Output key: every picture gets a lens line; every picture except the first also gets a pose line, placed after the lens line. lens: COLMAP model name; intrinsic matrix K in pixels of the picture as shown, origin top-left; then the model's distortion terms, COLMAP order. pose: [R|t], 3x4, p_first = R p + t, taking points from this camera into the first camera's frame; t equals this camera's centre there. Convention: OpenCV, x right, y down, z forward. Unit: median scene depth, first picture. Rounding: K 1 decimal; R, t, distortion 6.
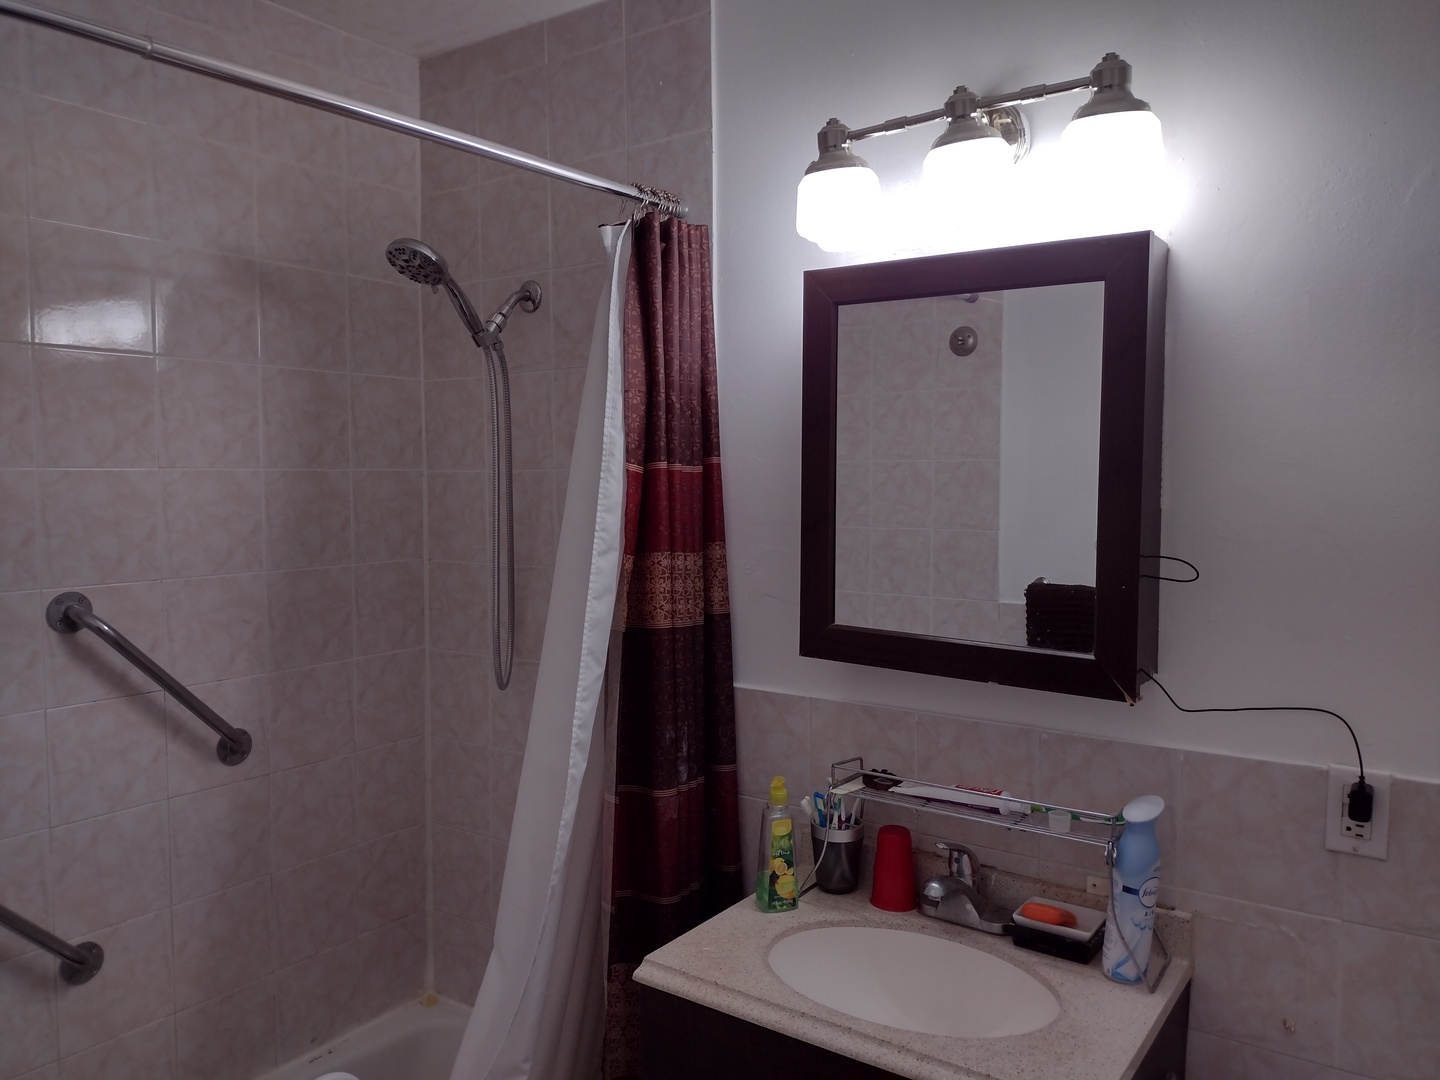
lens RADIAL K [[1099.8, 0, 704.7], [0, 1099.8, 538.8], [0, 0, 1]] dist [0.108279, -0.198787]
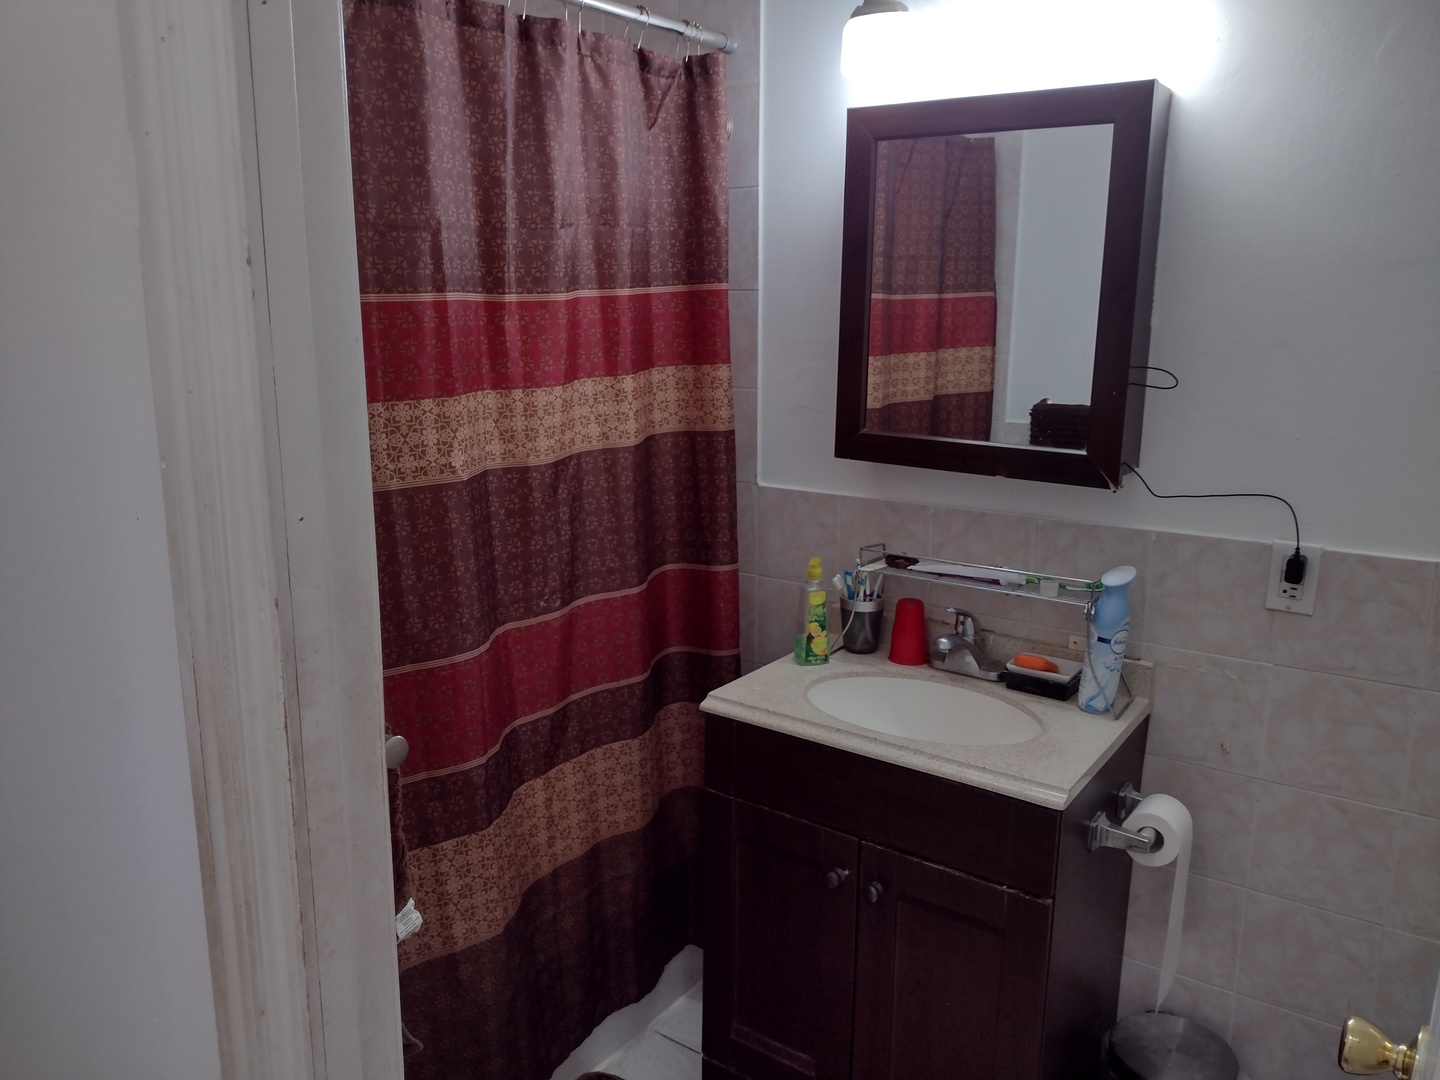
lens RADIAL K [[1099.8, 0, 704.7], [0, 1099.8, 538.8], [0, 0, 1]] dist [0.108279, -0.198787]
pose [[0.999985, 0.005482, -0.000193, -0.053172], [-0.005391, 0.988756, 0.149443, 0.018535], [0.001010, -0.149440, 0.988770, -0.175285]]
